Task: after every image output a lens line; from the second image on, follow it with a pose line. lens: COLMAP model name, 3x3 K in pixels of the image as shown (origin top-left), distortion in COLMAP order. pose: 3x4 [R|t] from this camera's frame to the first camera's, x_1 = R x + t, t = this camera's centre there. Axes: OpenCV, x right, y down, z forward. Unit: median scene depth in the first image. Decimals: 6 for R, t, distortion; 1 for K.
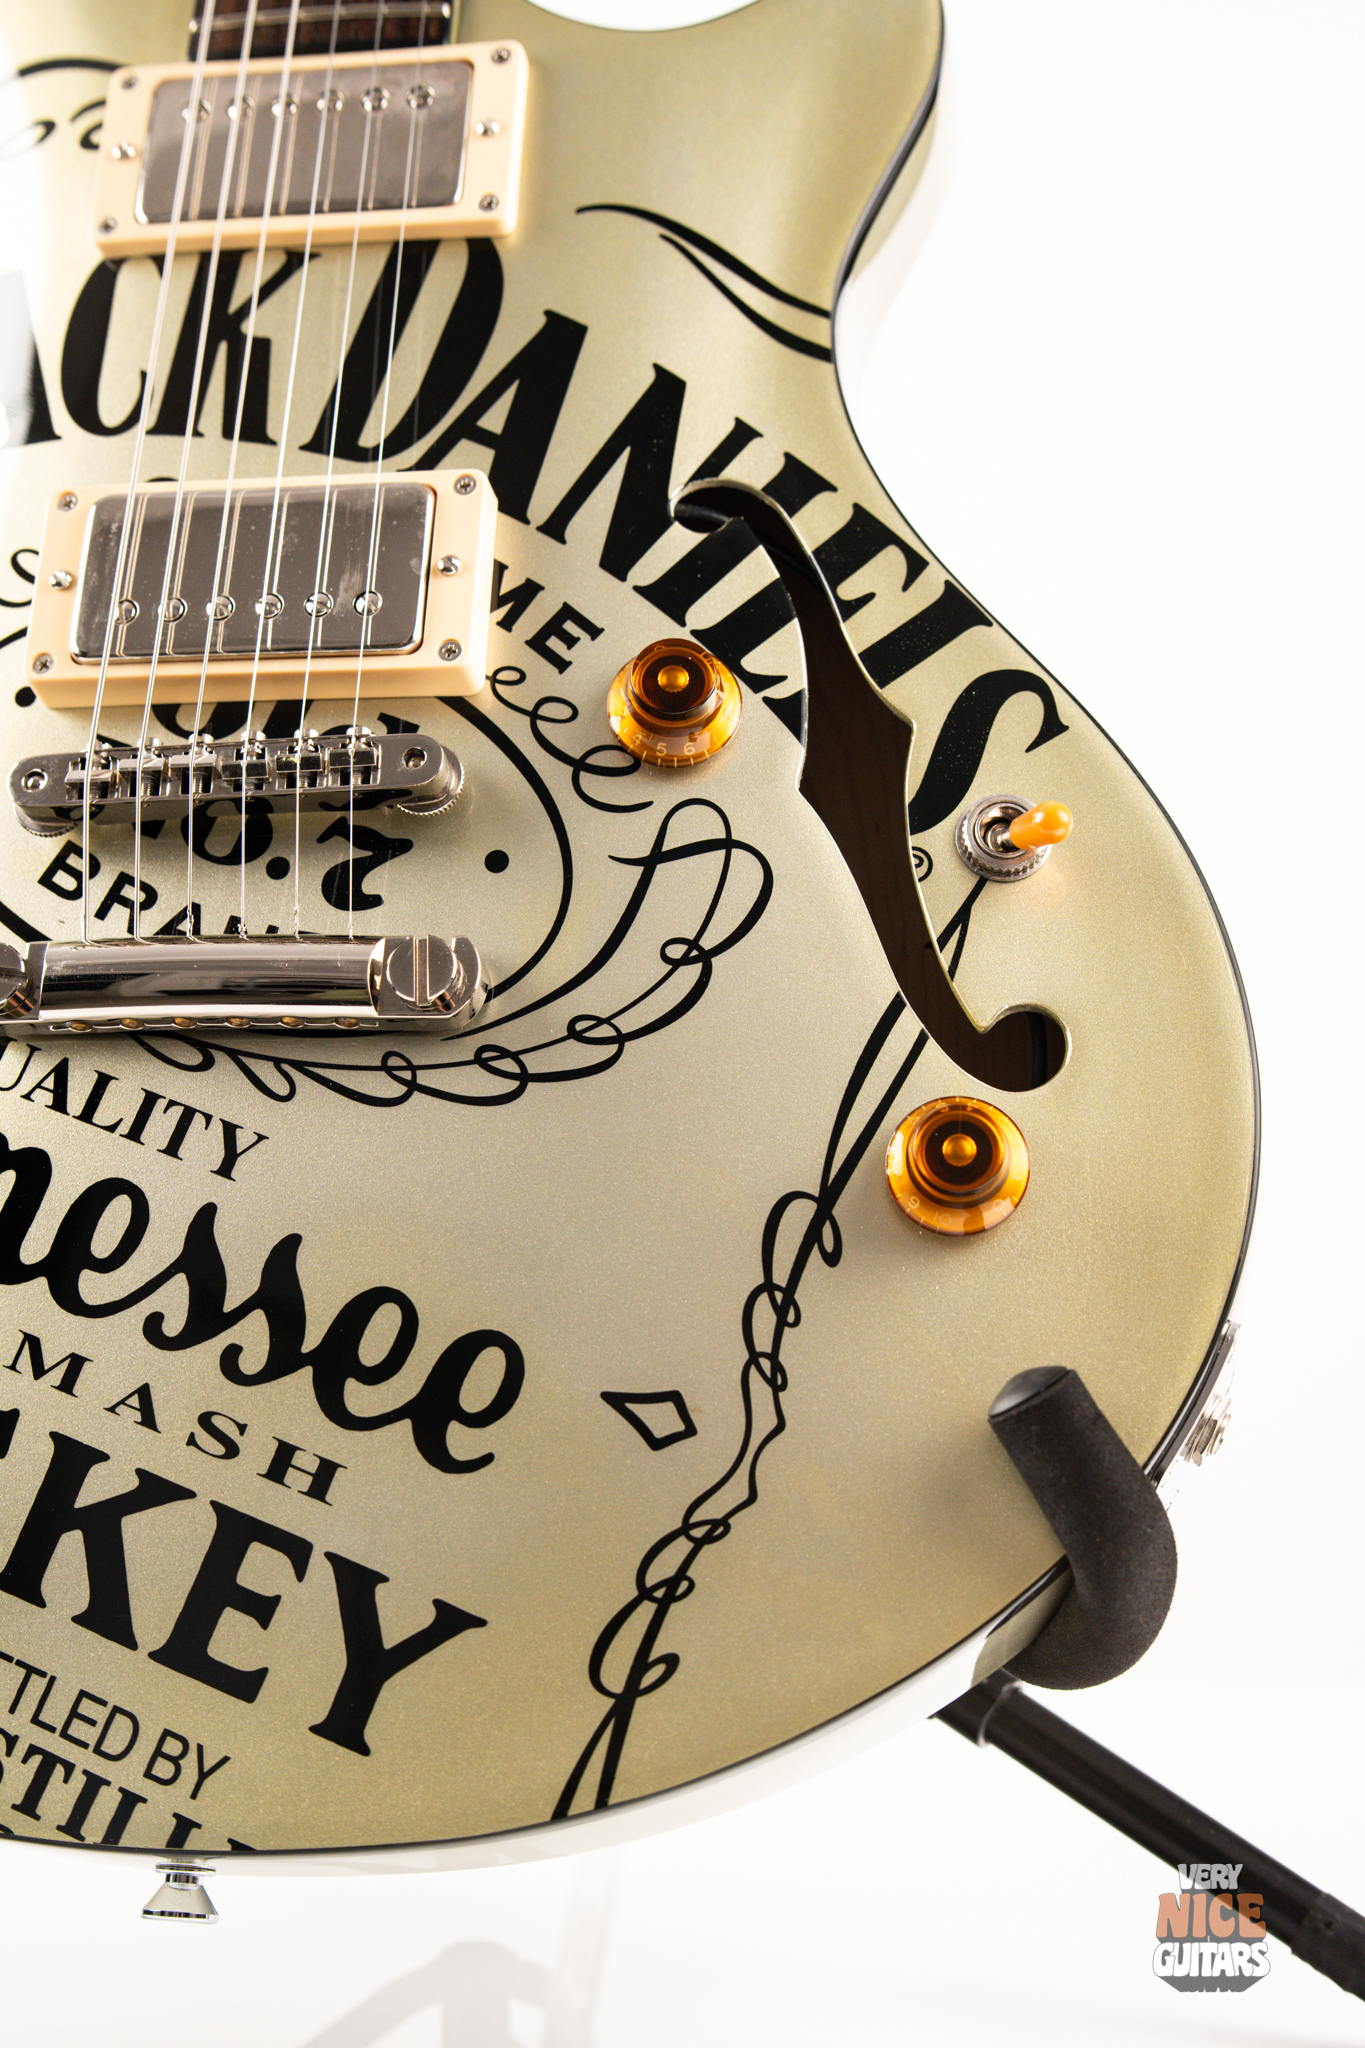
lens RADIAL K [[2882.2, 0, 682.5], [0, 2882.2, 1024.0], [0, 0, 1]] dist [0.096517, -0.295571]
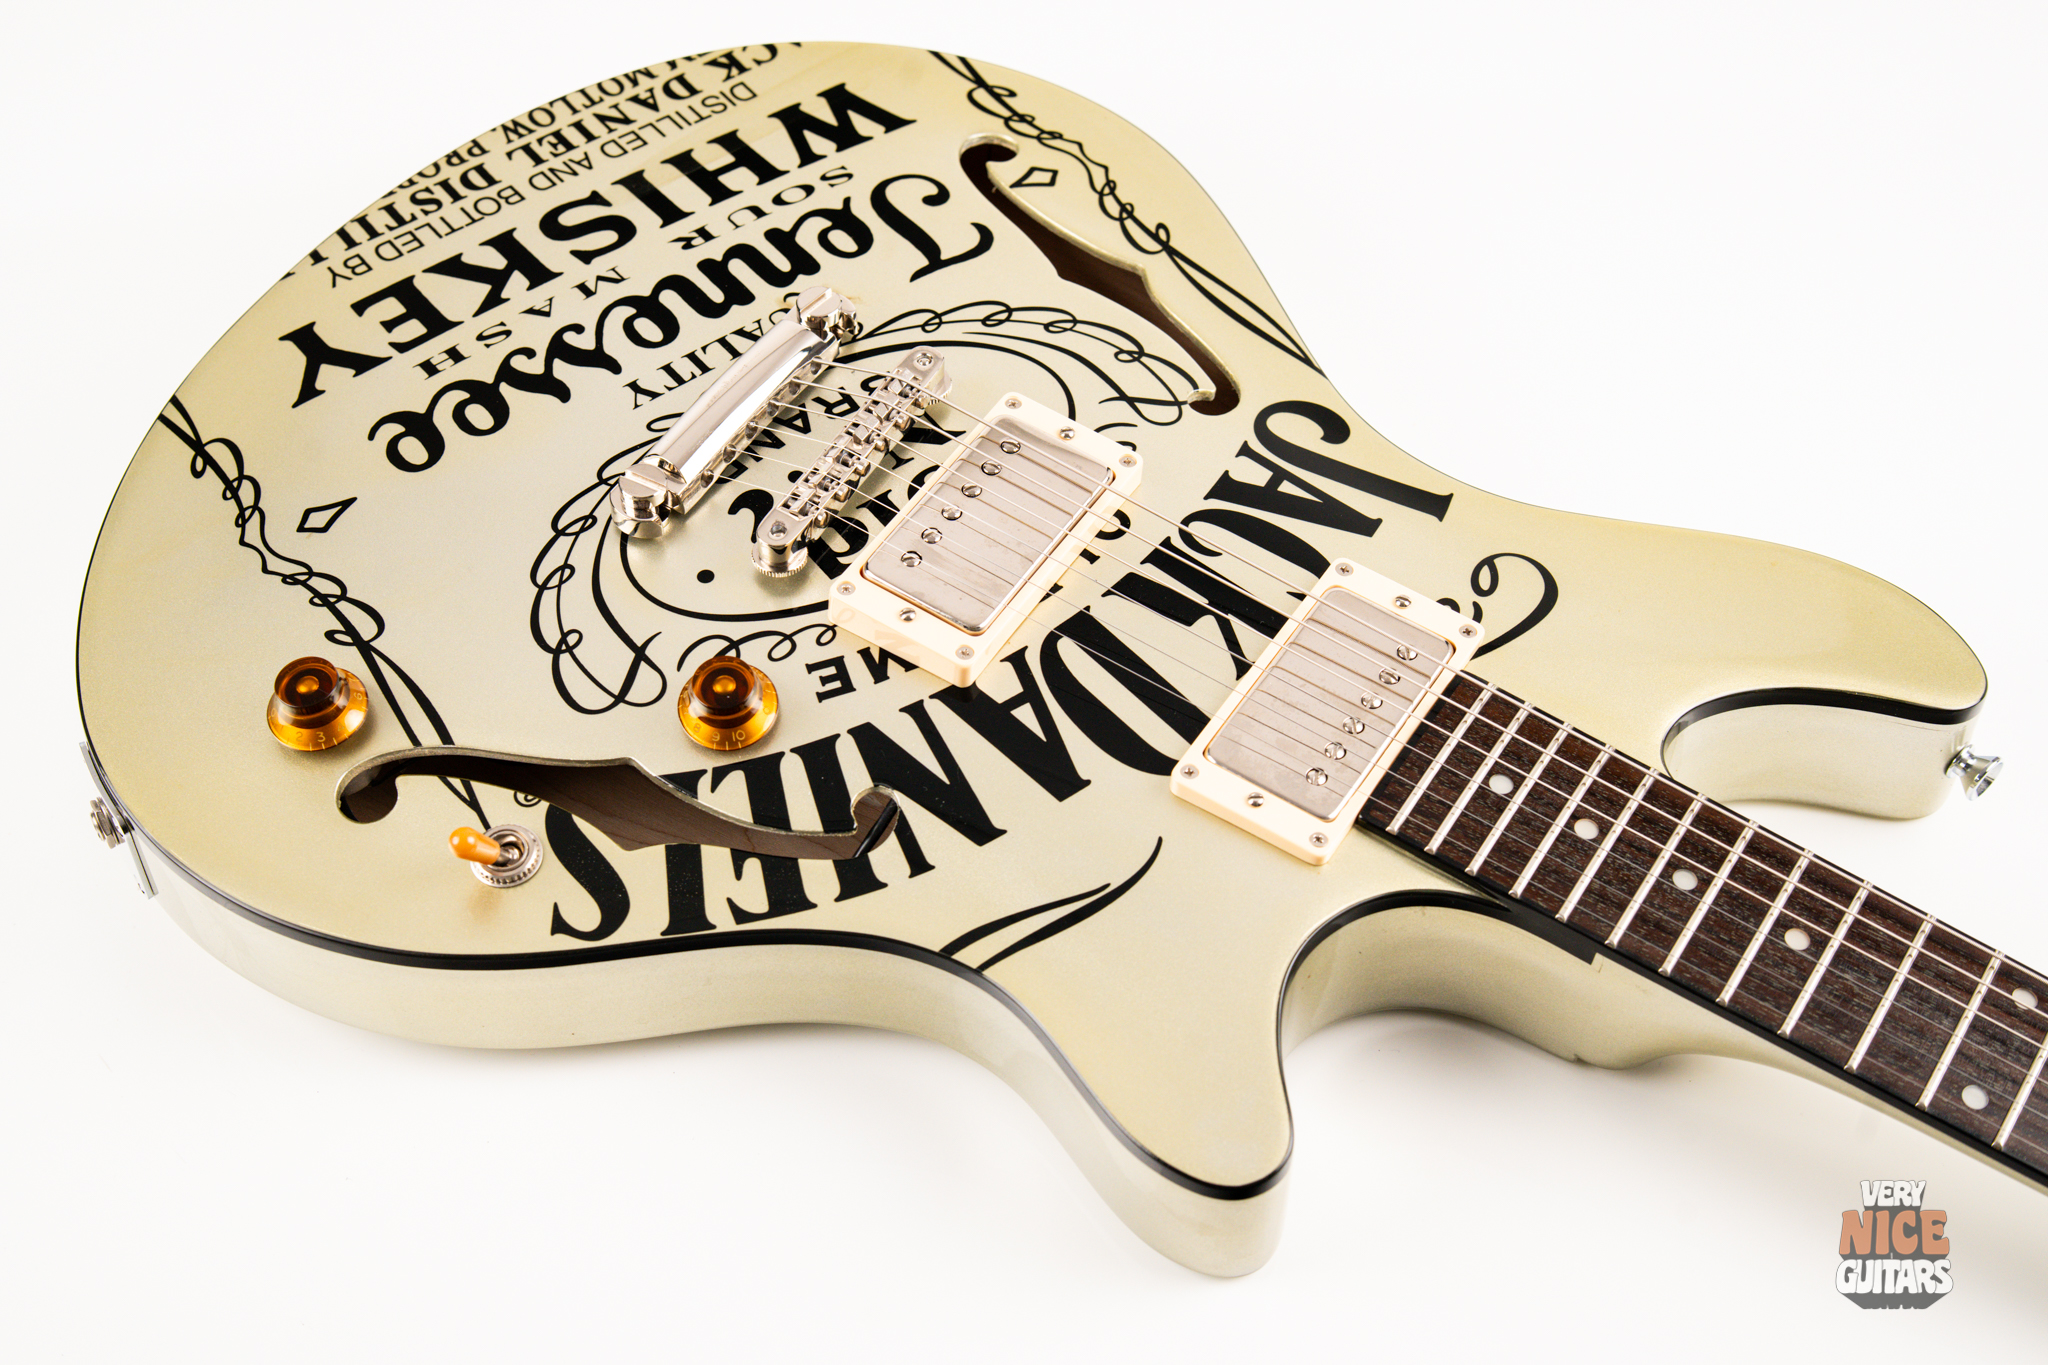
lens RADIAL K [[2907.5, 0, 1017.2], [0, 2907.5, 683.1], [0, 0, 1]] dist [0.103616, -0.315187]
pose [[-0.493878, 0.758453, -0.425246, 0.512928], [-0.792695, -0.191720, 0.578686, -1.026646], [0.357378, 0.622891, 0.695908, 0.100284]]
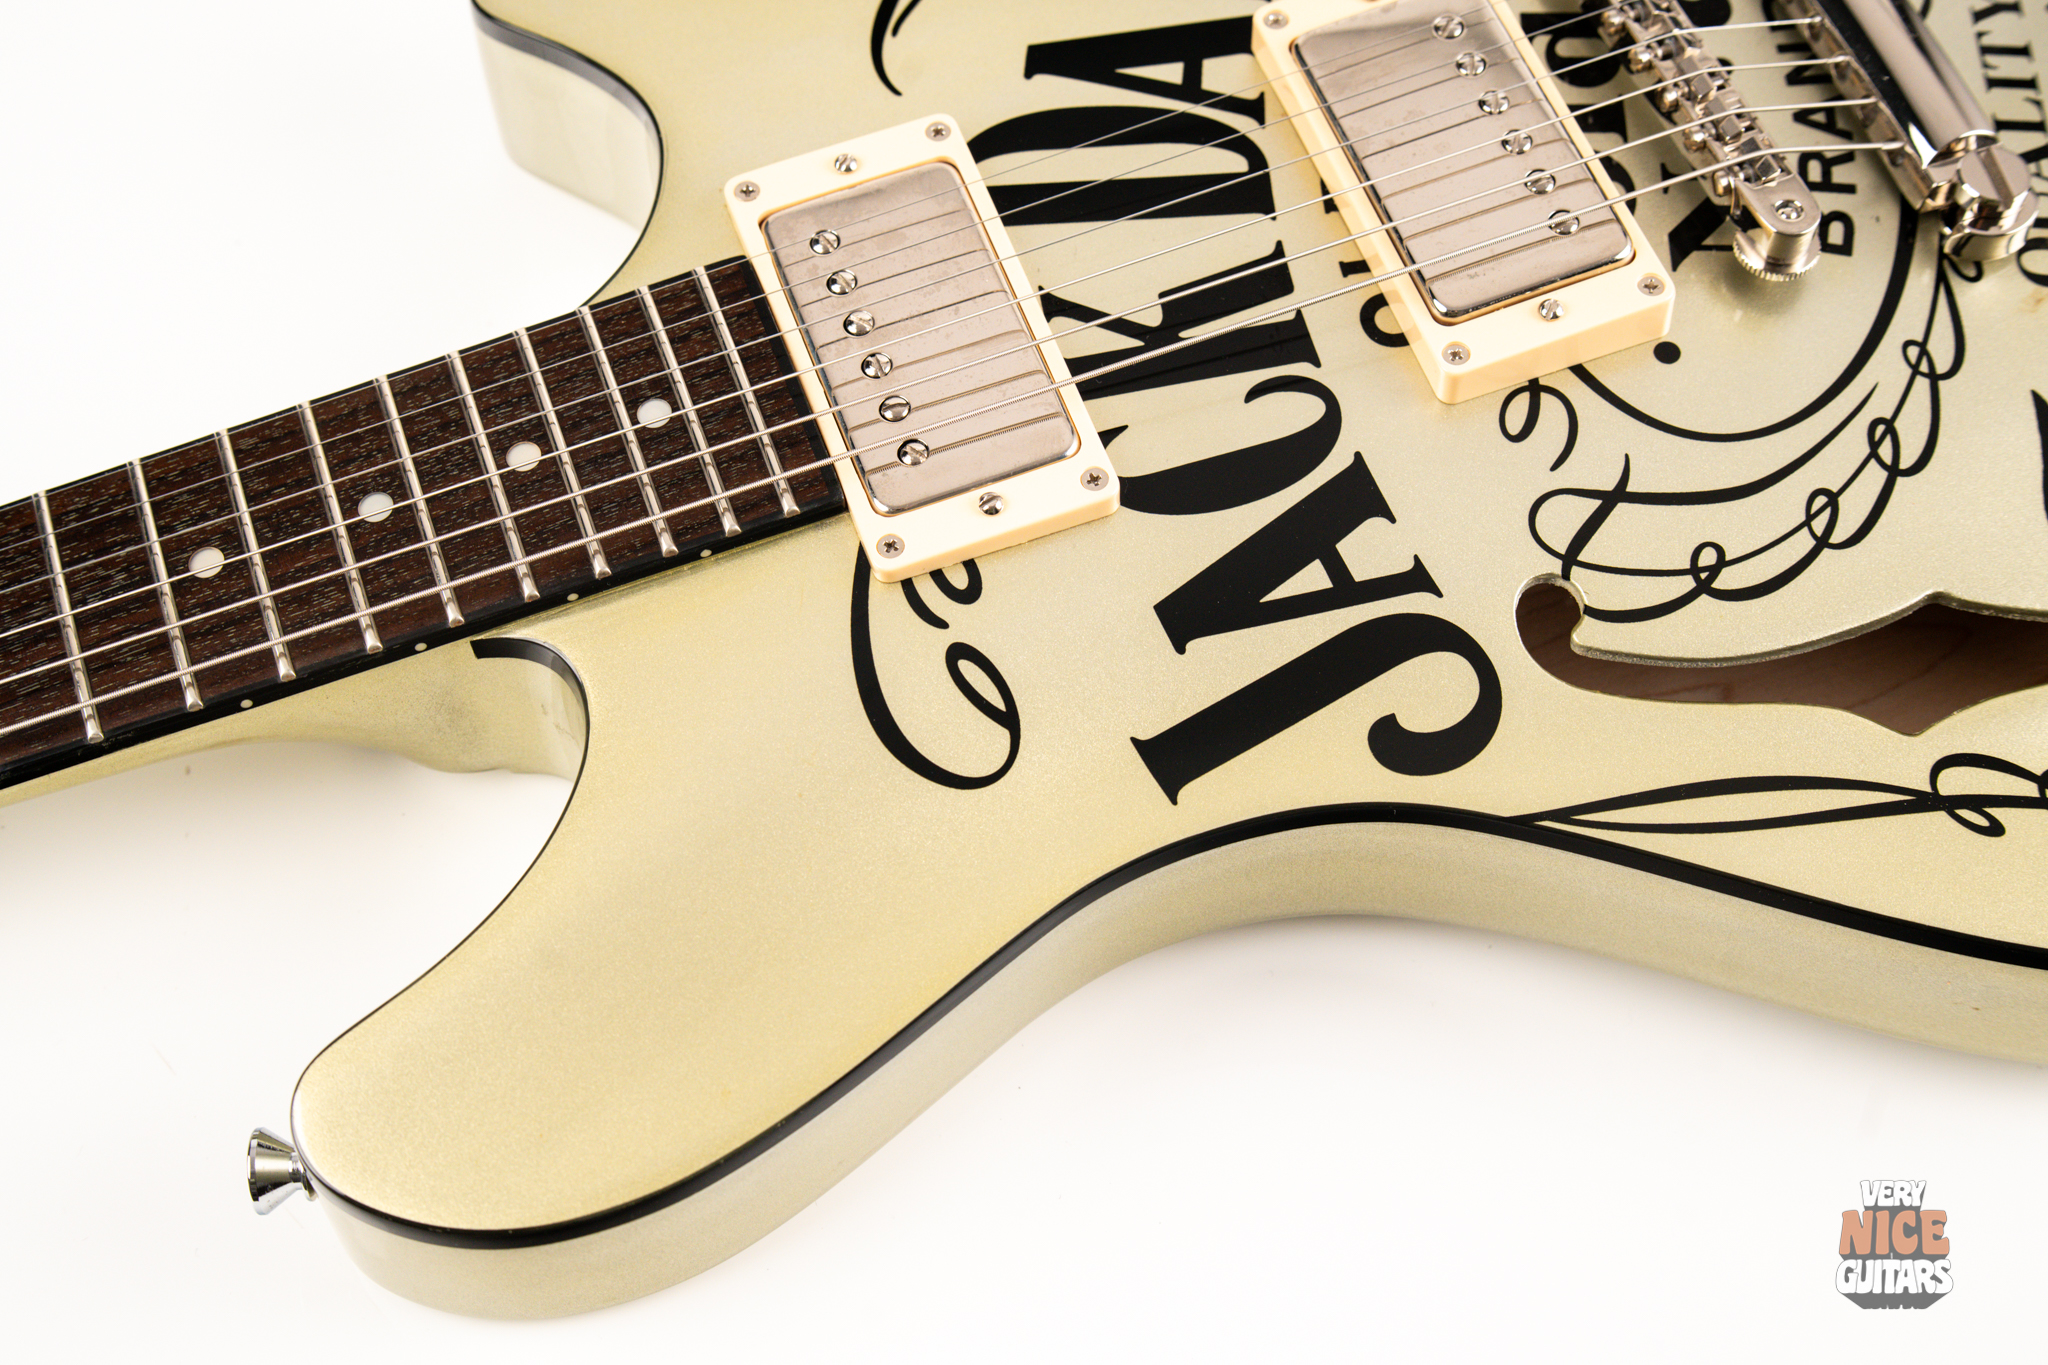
lens RADIAL K [[2882.2, 0, 1014.4], [0, 2882.2, 687.2], [0, 0, 1]] dist [0.096517, -0.295571]
pose [[-0.377008, -0.710615, 0.594046, -0.806970], [0.891684, -0.104986, 0.440315, -0.744302], [-0.250528, 0.695704, 0.673225, 0.560247]]
